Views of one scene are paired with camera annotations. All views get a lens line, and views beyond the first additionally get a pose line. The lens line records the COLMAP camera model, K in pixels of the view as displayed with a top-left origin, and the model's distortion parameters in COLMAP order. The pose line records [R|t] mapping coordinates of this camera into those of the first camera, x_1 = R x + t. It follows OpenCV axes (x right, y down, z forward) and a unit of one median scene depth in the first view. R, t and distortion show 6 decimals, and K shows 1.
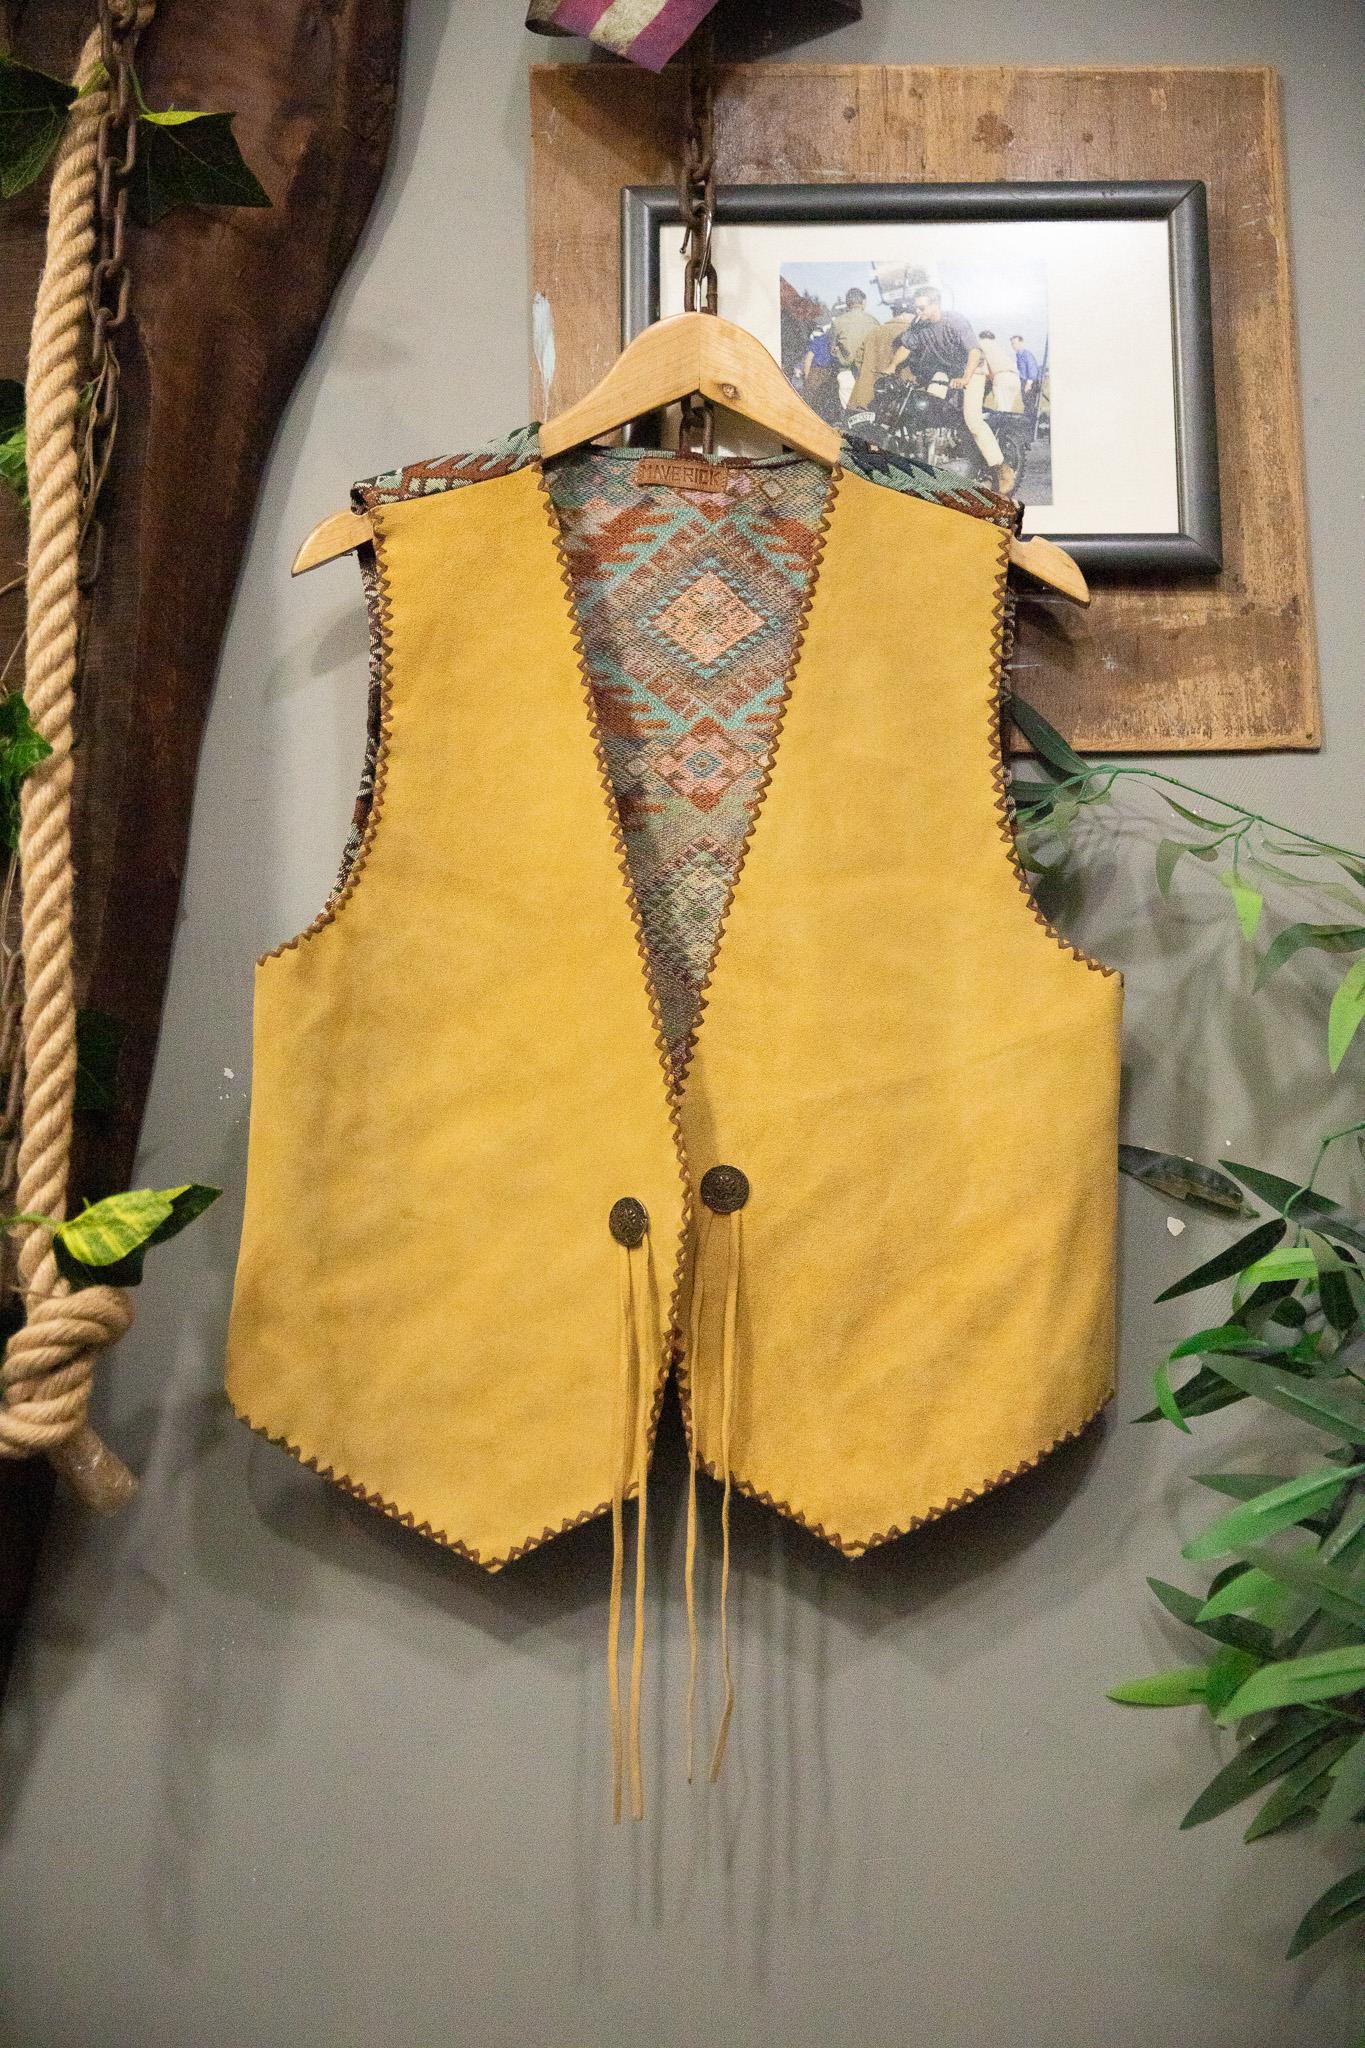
lens RADIAL K [[2649.6, 0, 678.1], [0, 2649.6, 1080.7], [0, 0, 1]] dist [0.008678, 0.000000]
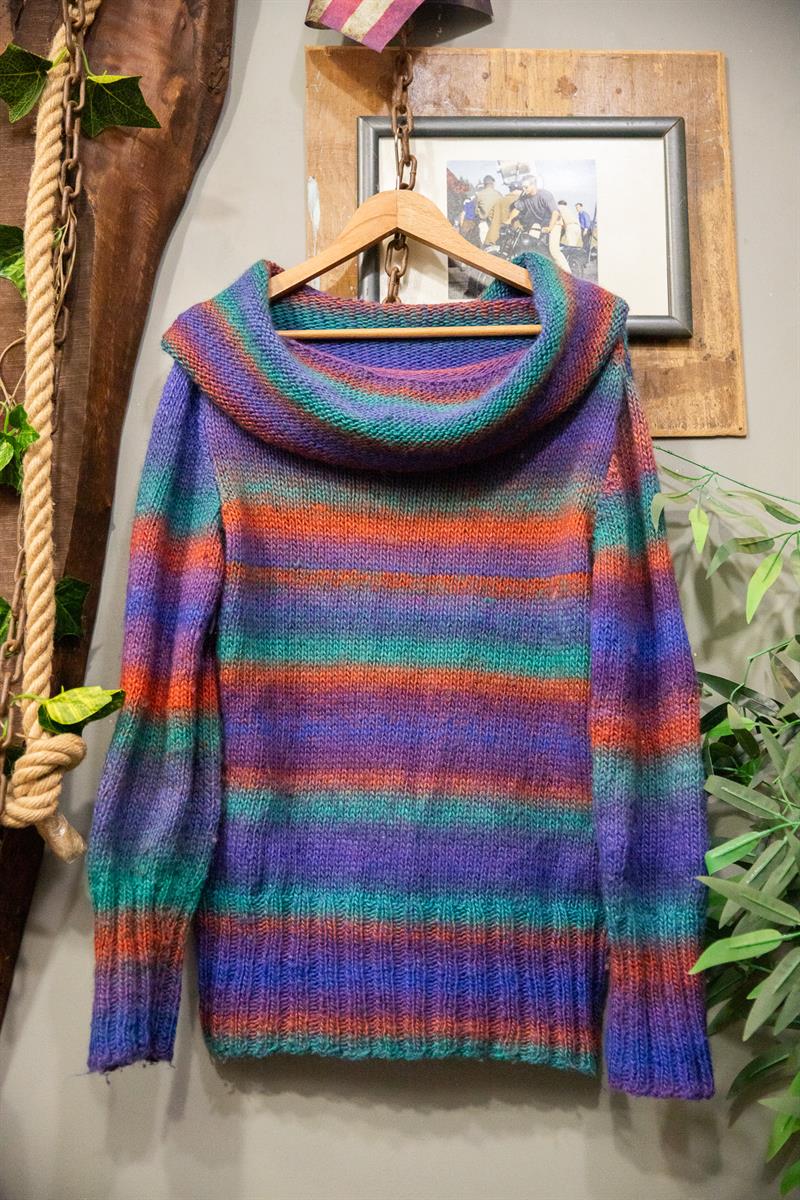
lens RADIAL K [[1588.5, 0, 411.6], [0, 1588.5, 637.5], [0, 0, 1]] dist [-0.001212, 0.000000]
pose [[0.999804, 0.001653, 0.019729, -0.005760], [-0.002002, 0.999841, 0.017709, -0.007286], [-0.019696, -0.017745, 0.999649, -0.074822]]
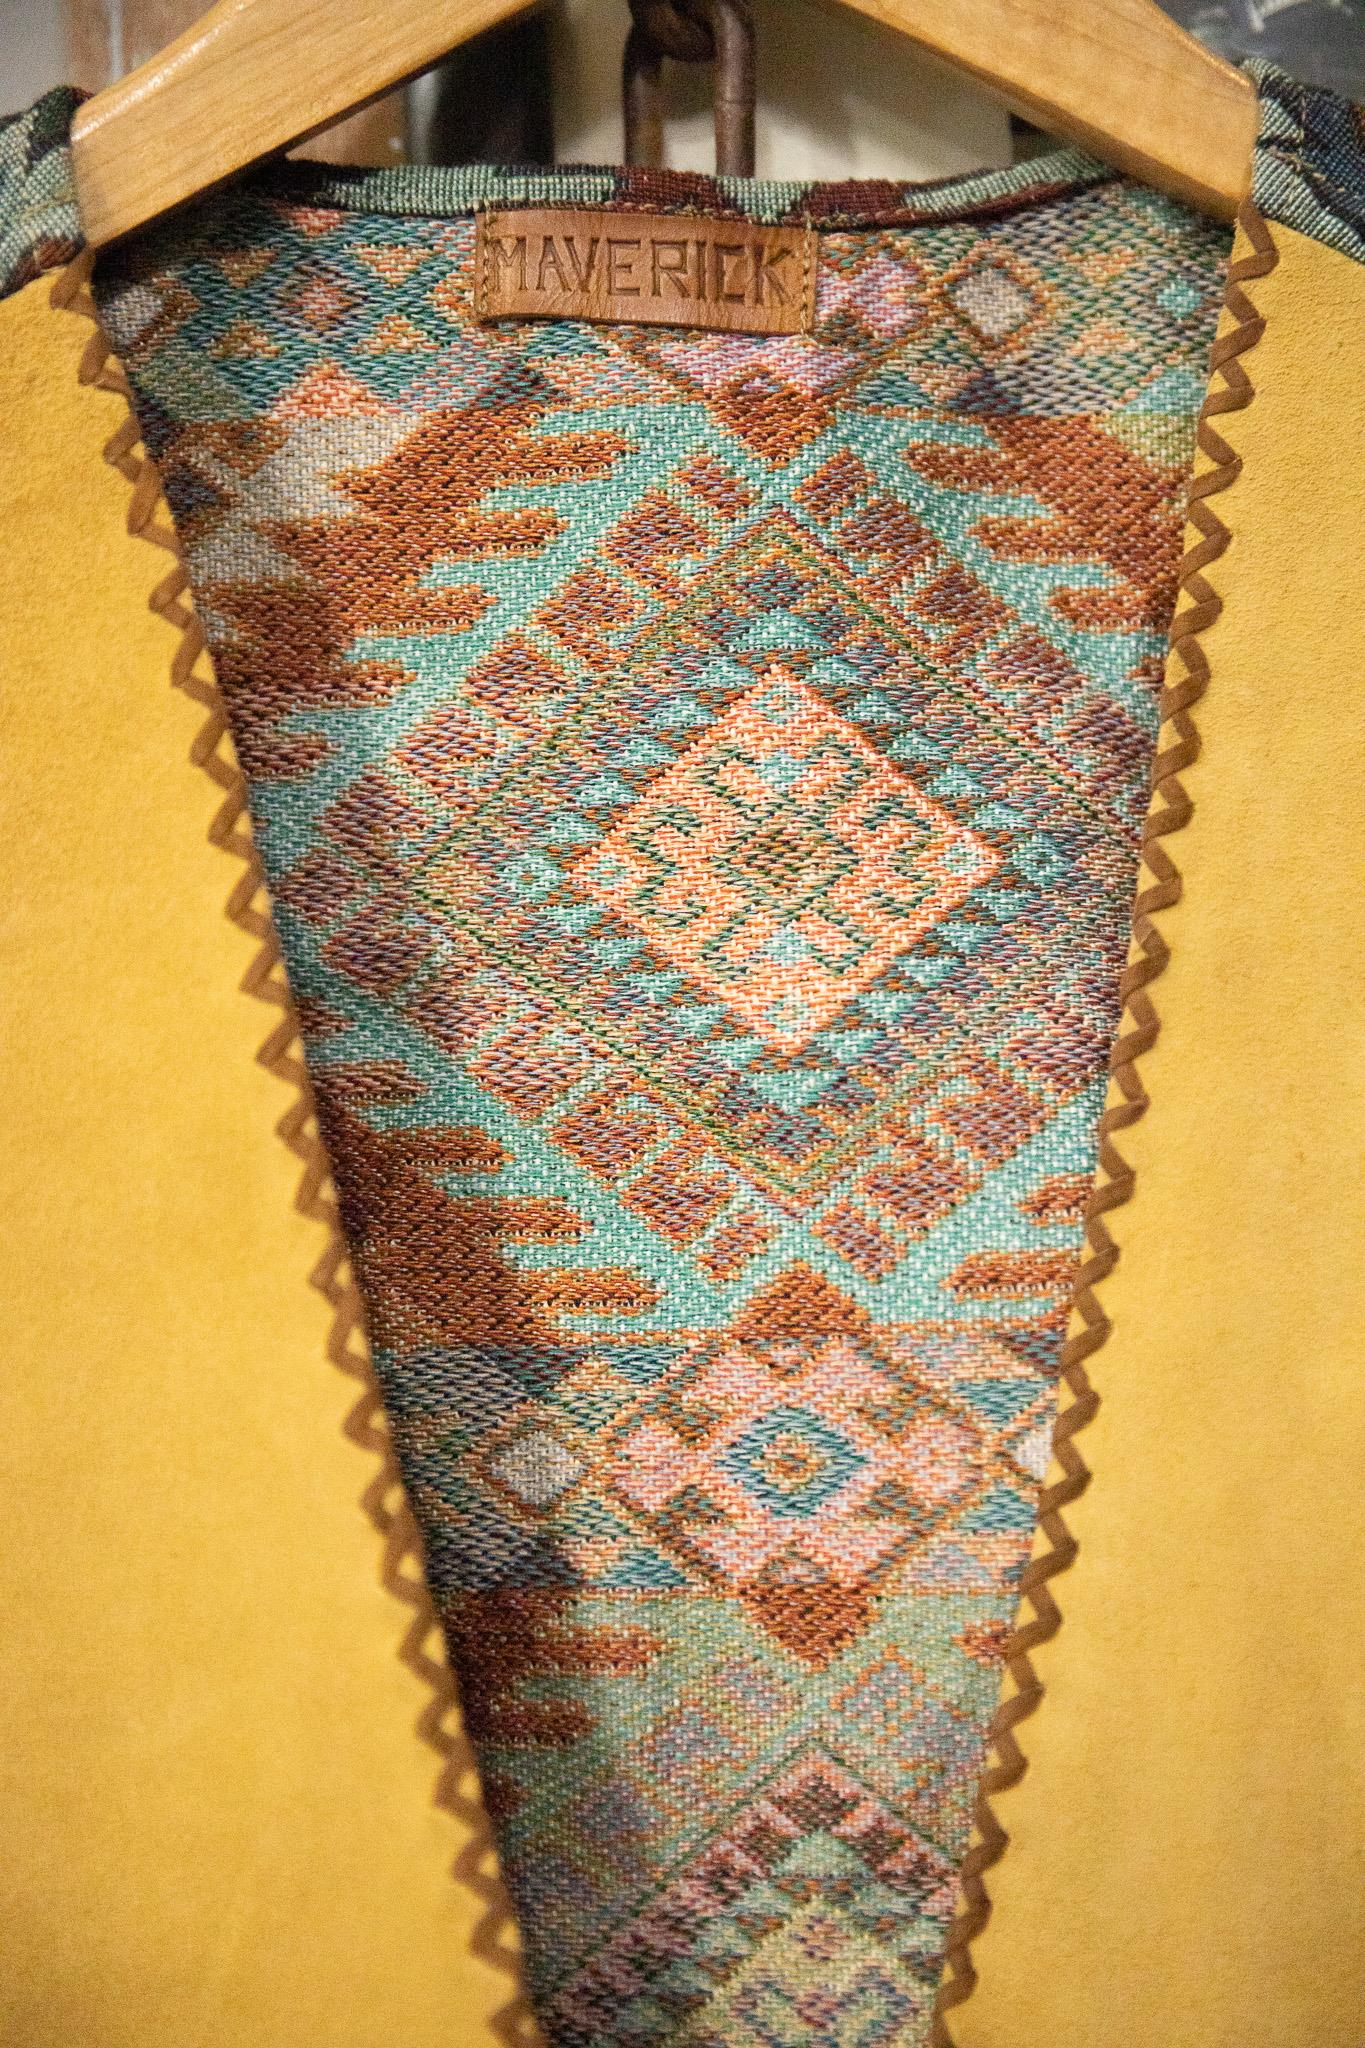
lens RADIAL K [[3819.8, 0, 689.1], [0, 3819.8, 1019.0], [0, 0, 1]] dist [0.127023, 0.000000]
pose [[0.998201, -0.052950, 0.028138, -0.008692], [0.049569, 0.992735, 0.109636, -0.197445], [-0.033739, -0.108044, 0.993573, 0.621480]]
